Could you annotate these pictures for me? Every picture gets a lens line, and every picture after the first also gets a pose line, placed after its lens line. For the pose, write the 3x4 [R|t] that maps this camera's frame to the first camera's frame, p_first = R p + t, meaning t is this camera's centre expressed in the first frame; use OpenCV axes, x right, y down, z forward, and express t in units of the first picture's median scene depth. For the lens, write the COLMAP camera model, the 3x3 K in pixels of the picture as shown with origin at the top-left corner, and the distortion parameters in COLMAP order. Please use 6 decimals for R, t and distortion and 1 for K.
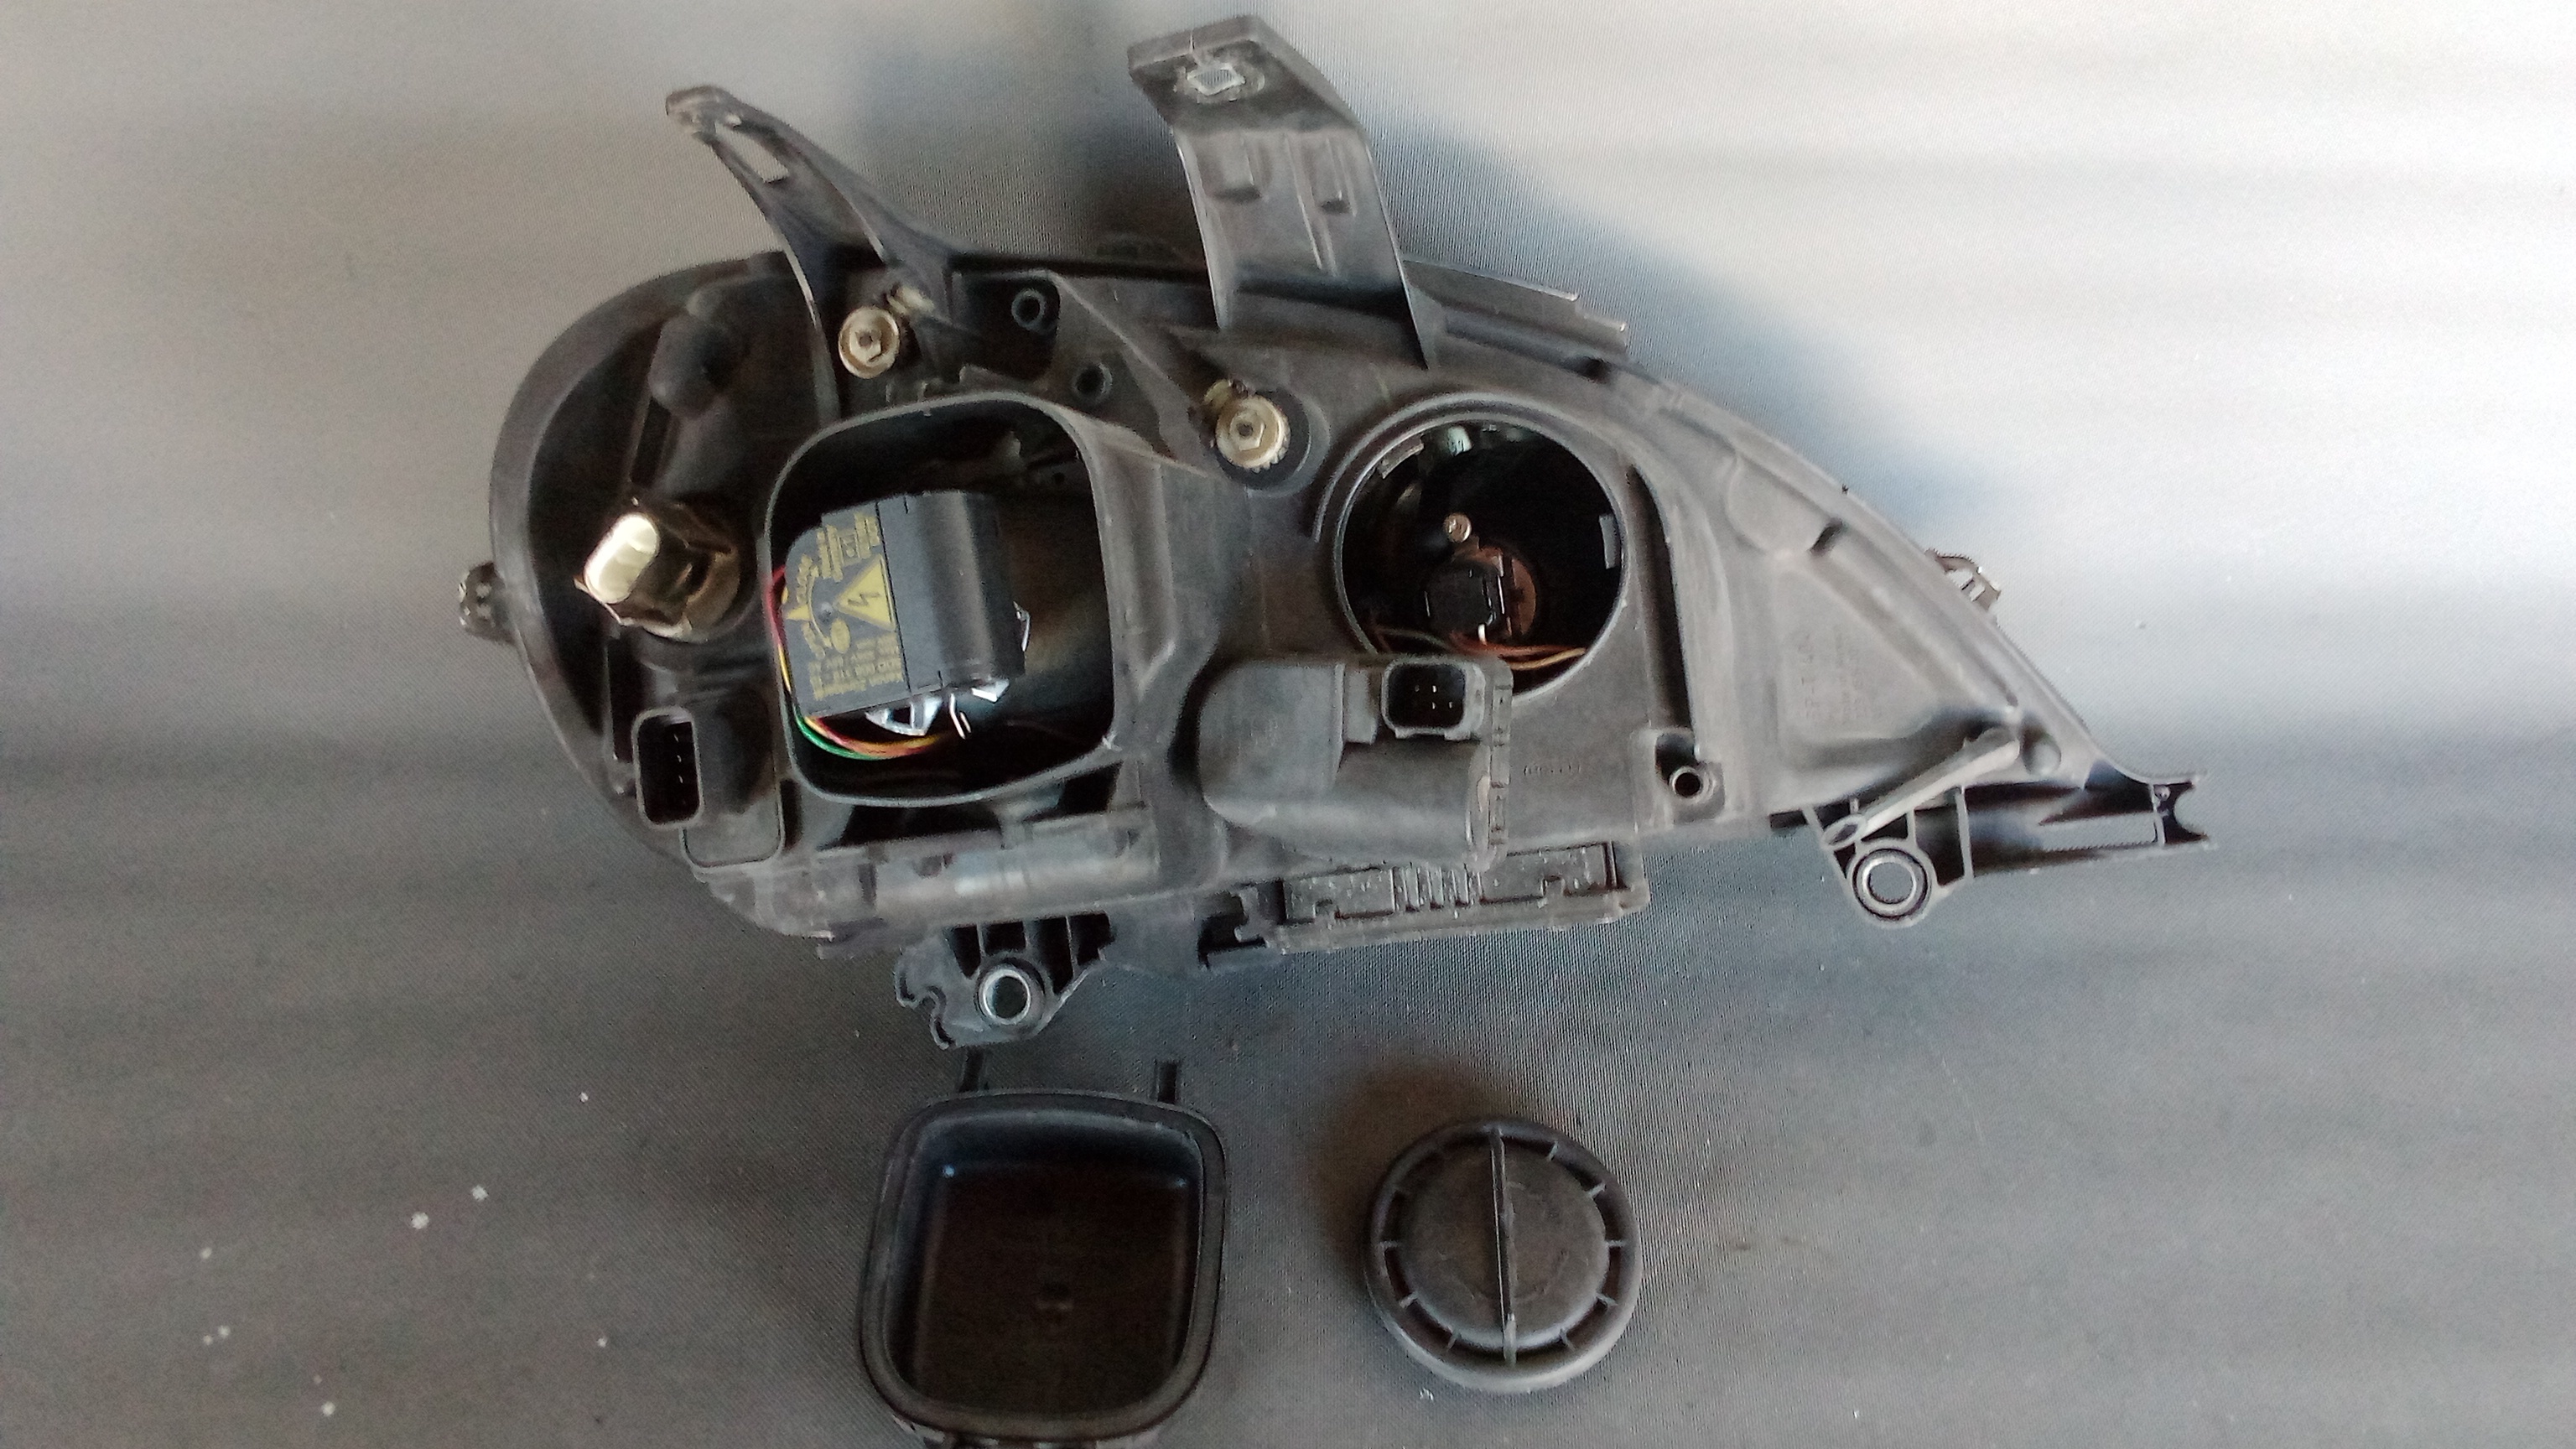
lens RADIAL K [[2874.5, 0, 1300.1], [0, 2874.5, 733.6], [0, 0, 1]] dist [0.137265, -0.001673]
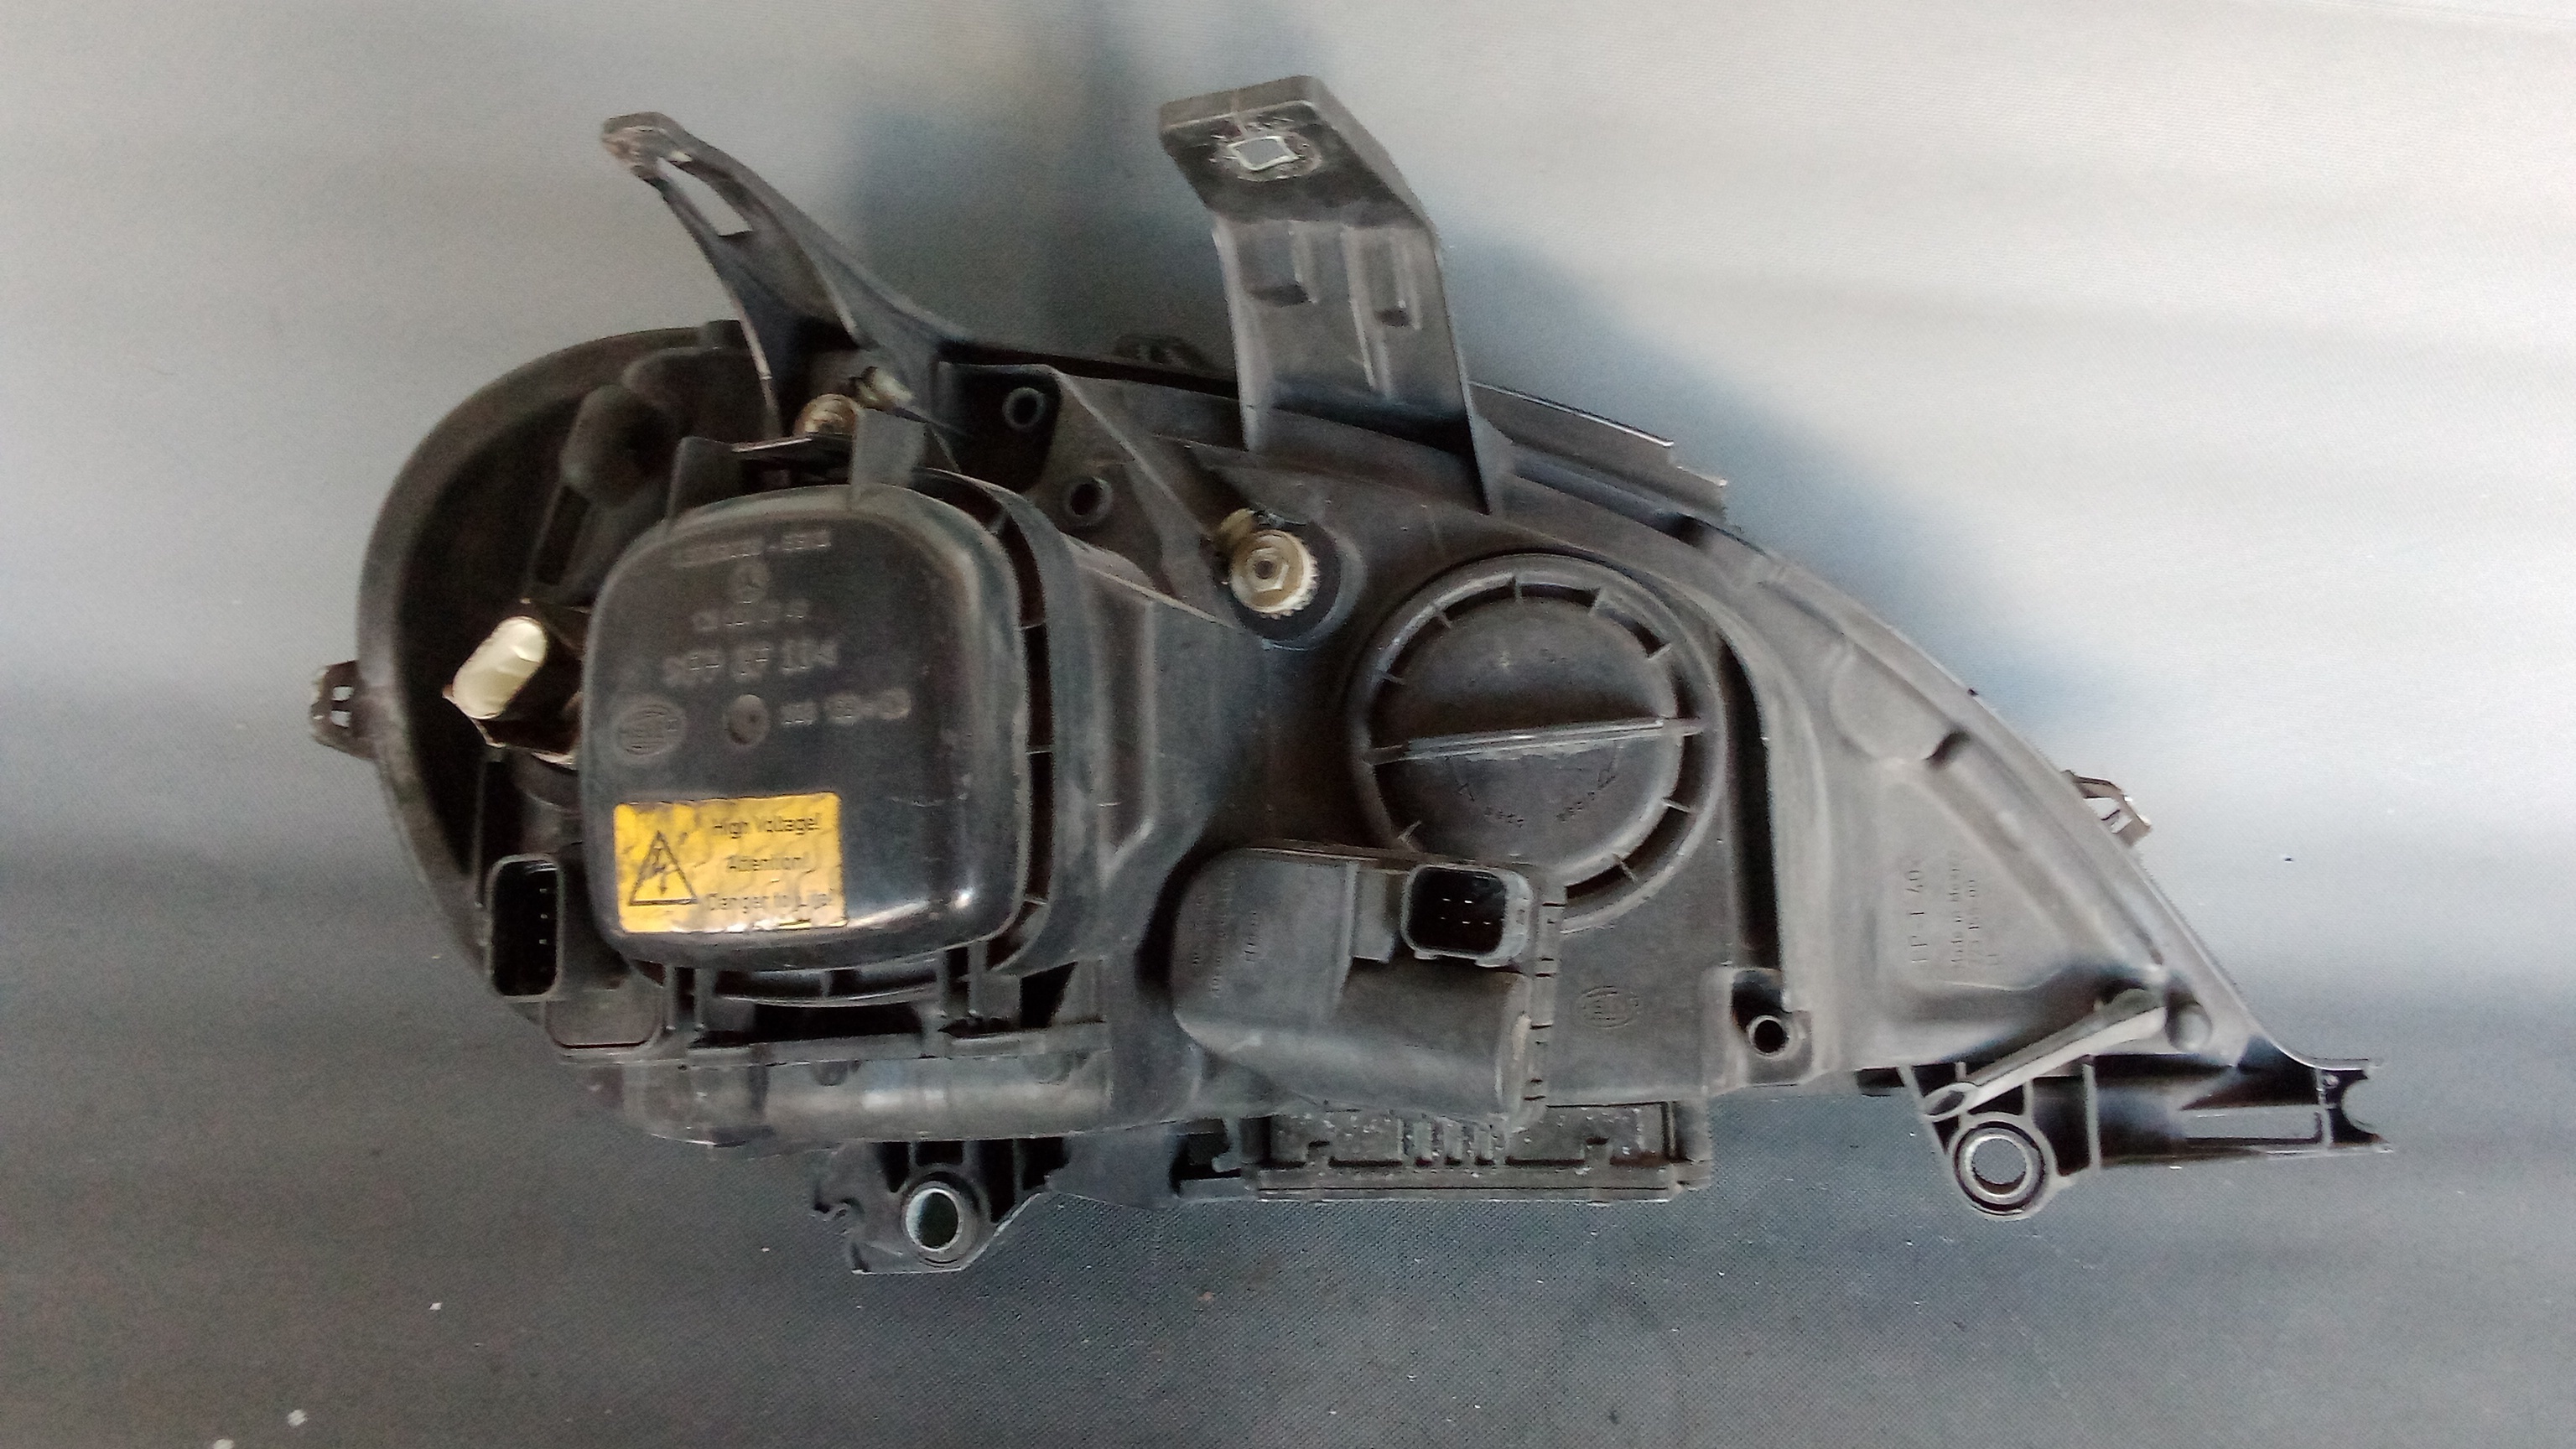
lens RADIAL K [[2874.5, 0, 1300.1], [0, 2874.5, 733.6], [0, 0, 1]] dist [0.137265, -0.001673]
pose [[0.997012, 0.075016, -0.018438, 0.009666], [-0.075842, 0.995906, -0.049177, -0.017416], [0.014673, 0.050428, 0.998620, 0.166995]]
